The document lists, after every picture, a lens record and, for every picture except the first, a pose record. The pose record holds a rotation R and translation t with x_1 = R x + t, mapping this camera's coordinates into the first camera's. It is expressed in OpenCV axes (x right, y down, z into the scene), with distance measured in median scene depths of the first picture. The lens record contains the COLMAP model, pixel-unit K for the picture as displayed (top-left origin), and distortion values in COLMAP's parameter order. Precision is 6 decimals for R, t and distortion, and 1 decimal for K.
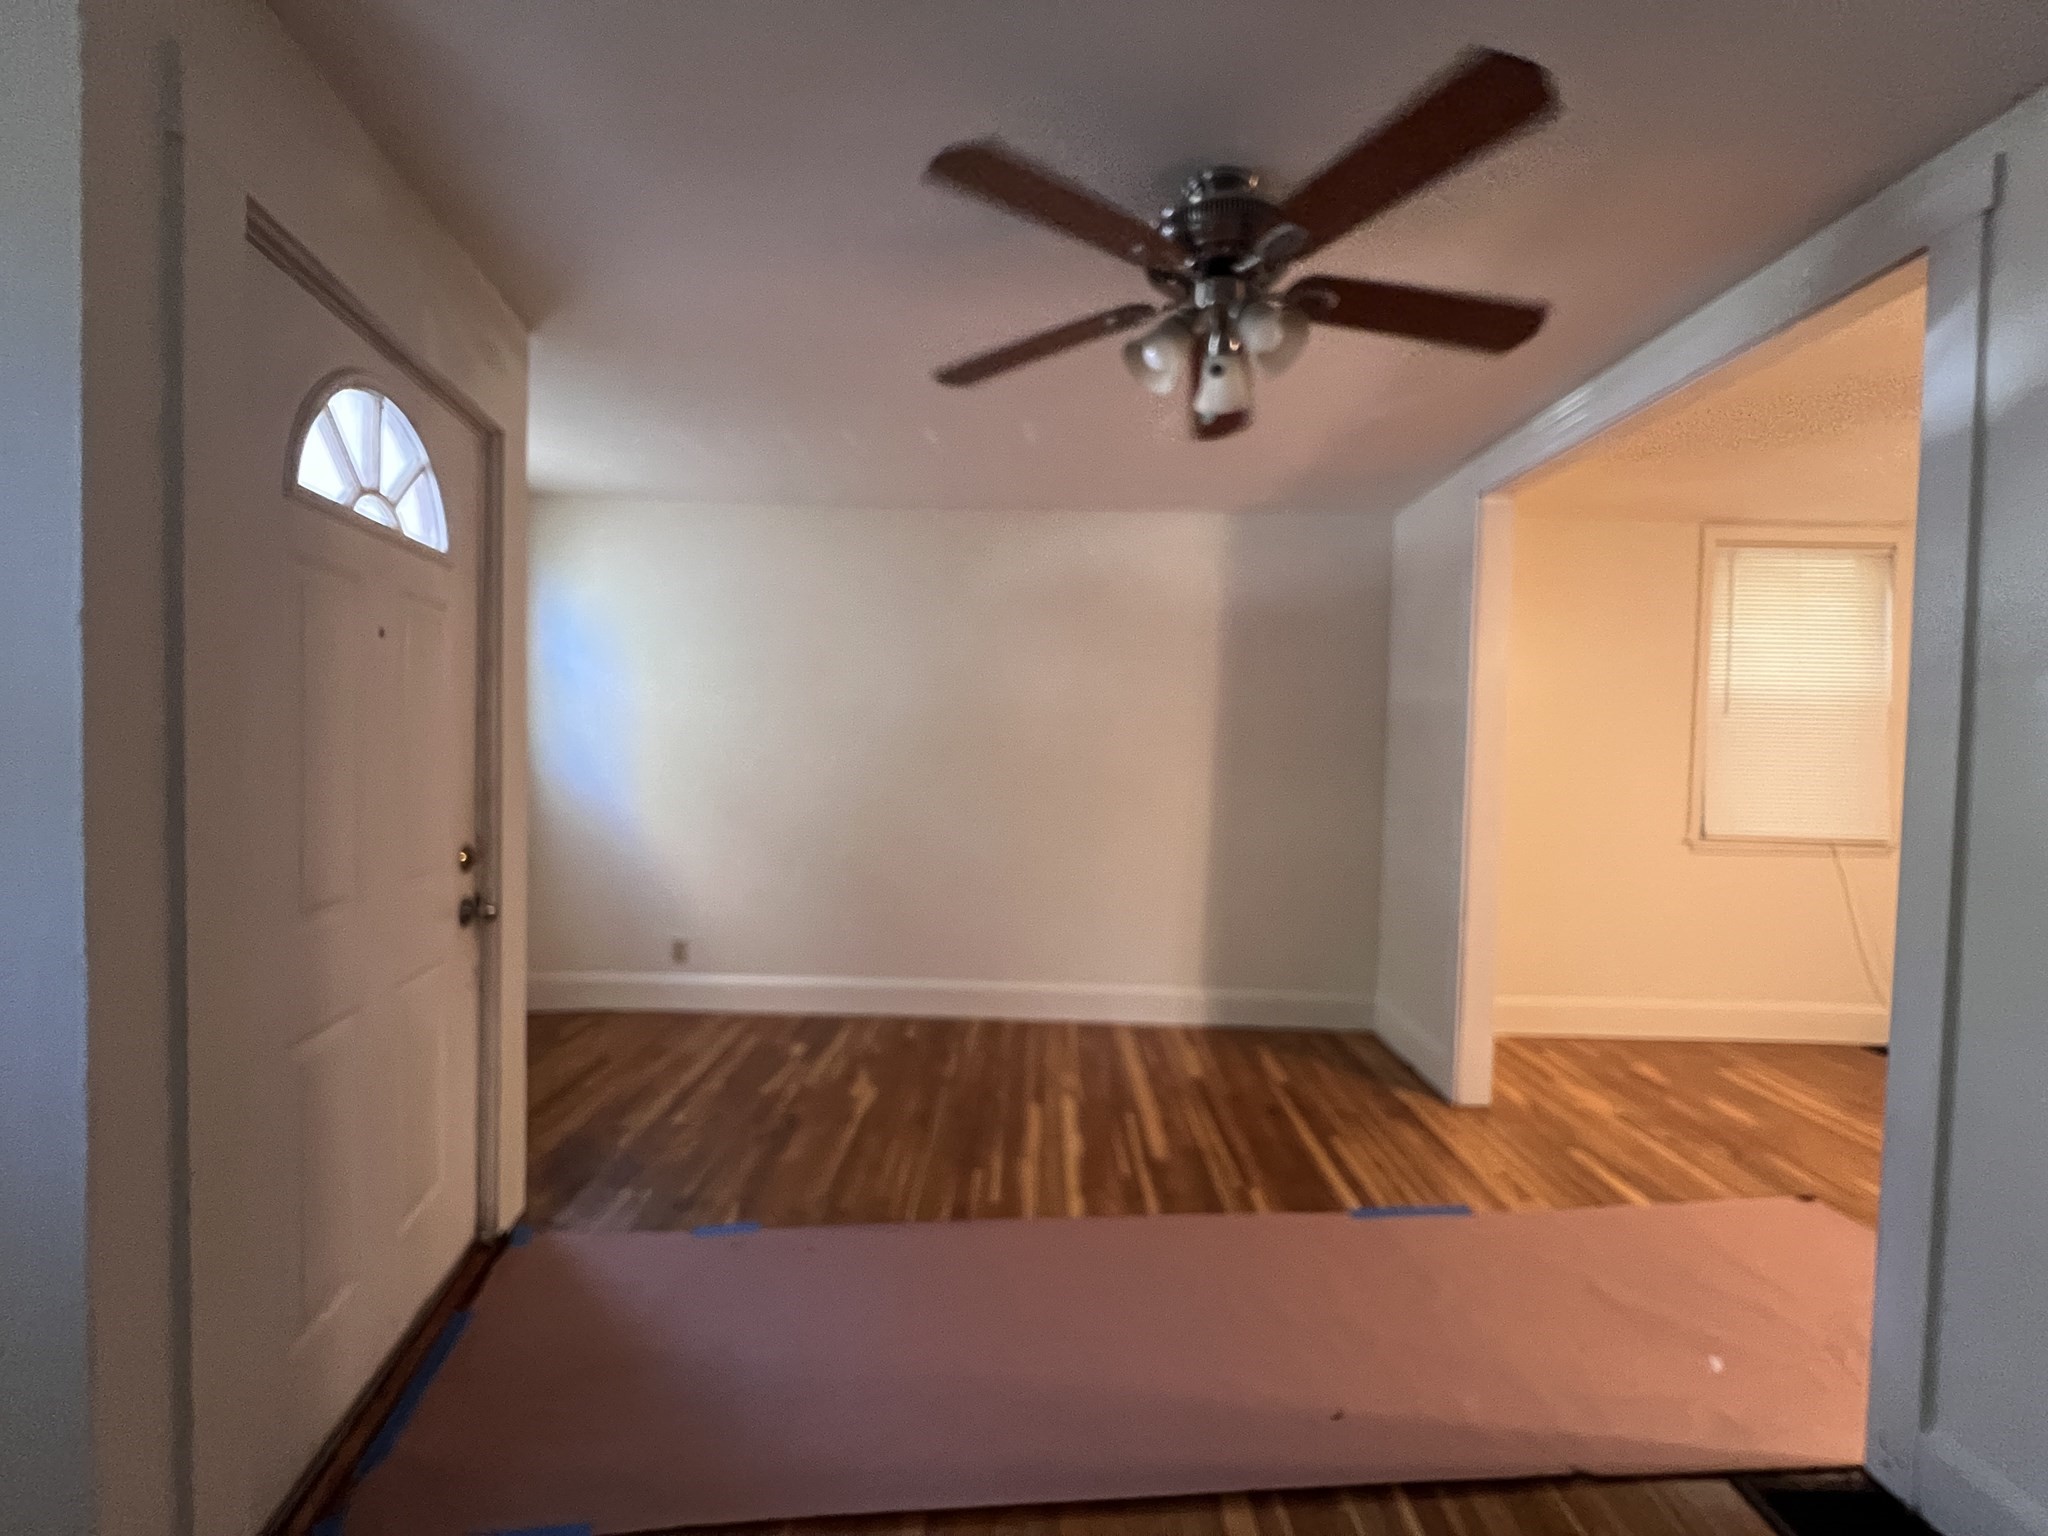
lens RADIAL K [[814.9, 0, 1019.6], [0, 814.9, 764.6], [0, 0, 1]] dist [-0.027278, -0.000084]
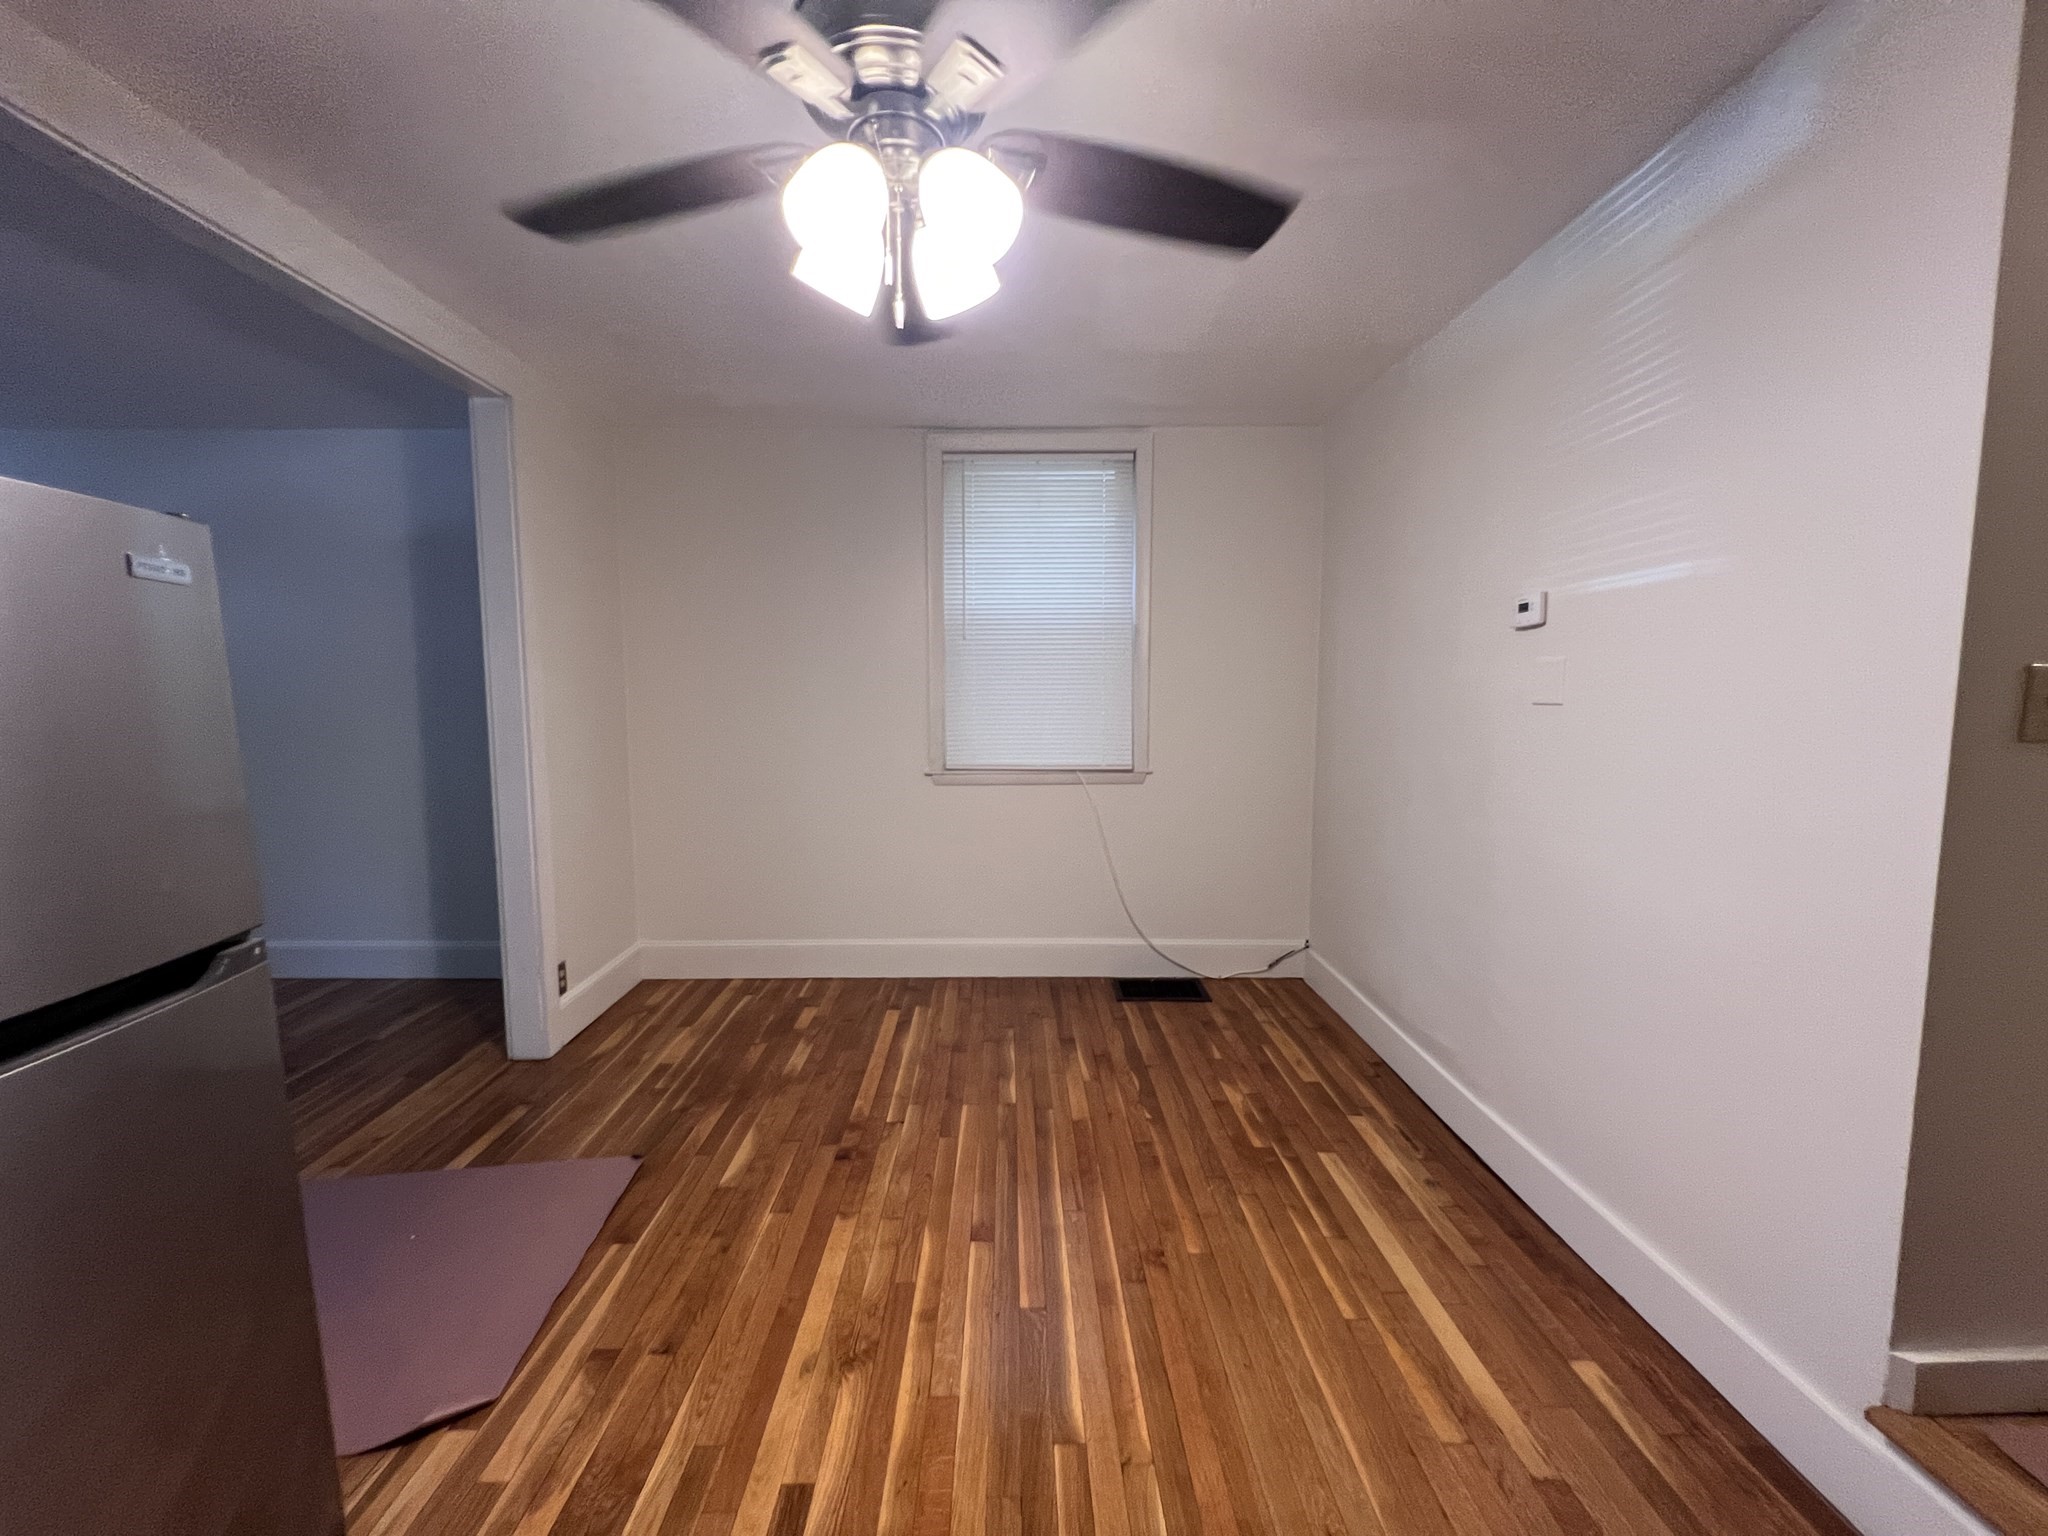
lens RADIAL K [[821.2, 0, 1024.5], [0, 821.2, 771.4], [0, 0, 1]] dist [0.000616, -0.000160]
pose [[0.998755, -0.025551, 0.042838, 1.099773], [0.022227, 0.996833, 0.076355, 0.022871], [-0.044654, -0.075307, 0.996160, 0.025678]]
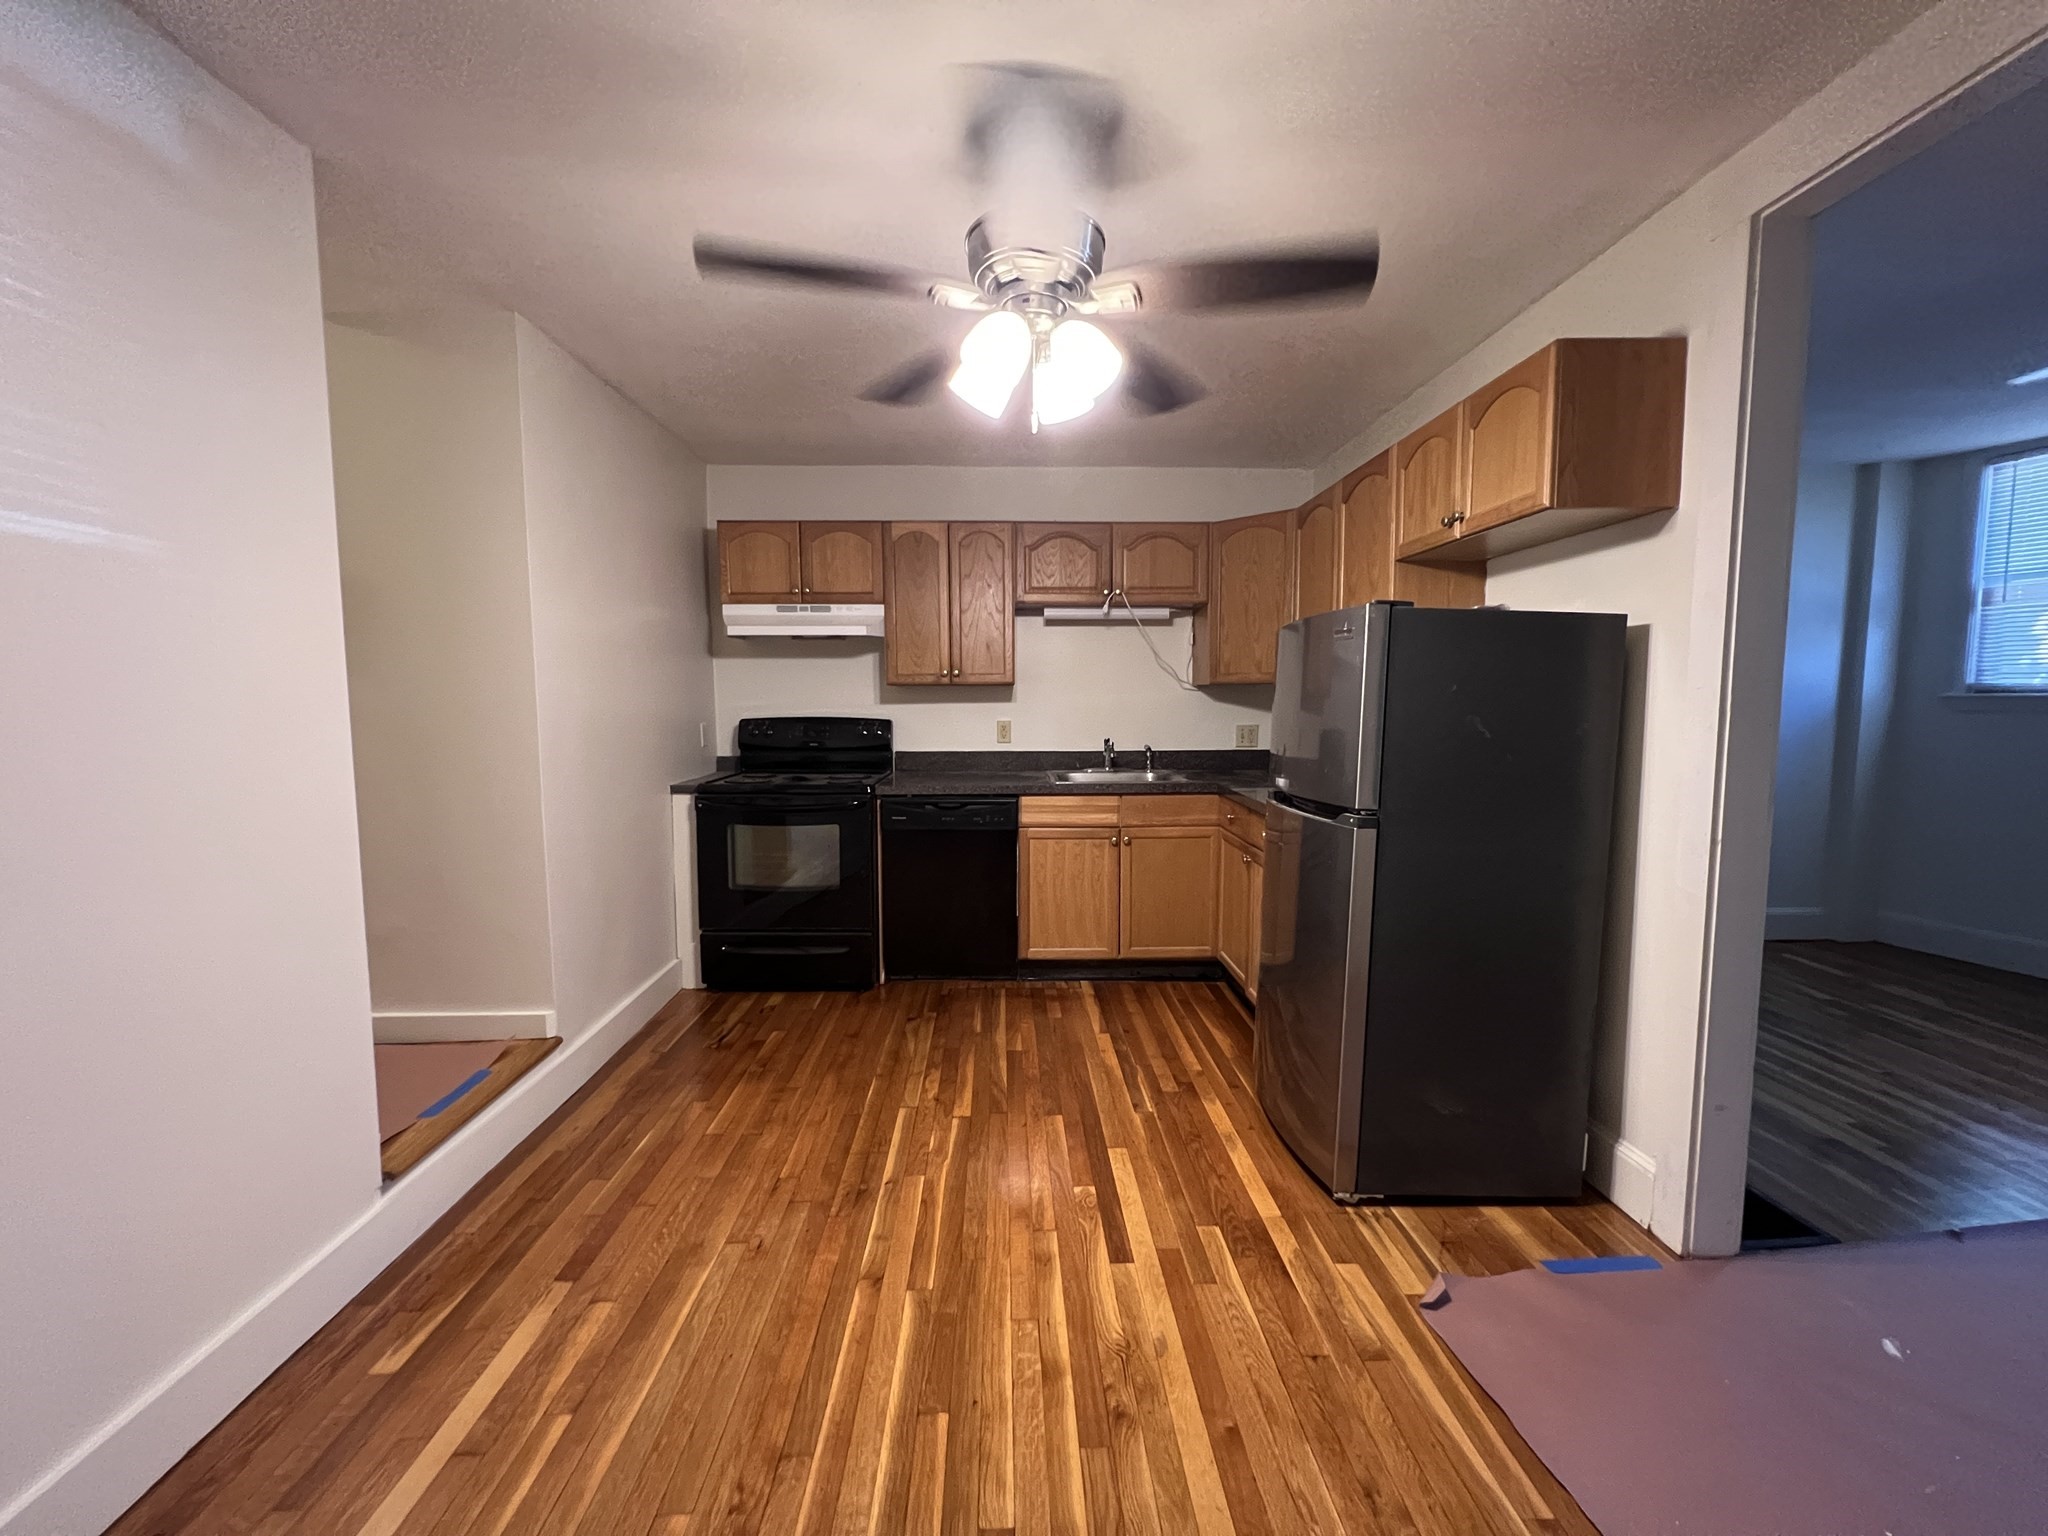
lens RADIAL K [[821.2, 0, 1024.5], [0, 821.2, 771.4], [0, 0, 1]] dist [0.000616, -0.000160]
pose [[-0.998377, -0.009798, -0.056109, 1.097485], [-0.015863, 0.993949, 0.108690, 0.008904], [0.054704, 0.109404, -0.992491, 1.014079]]
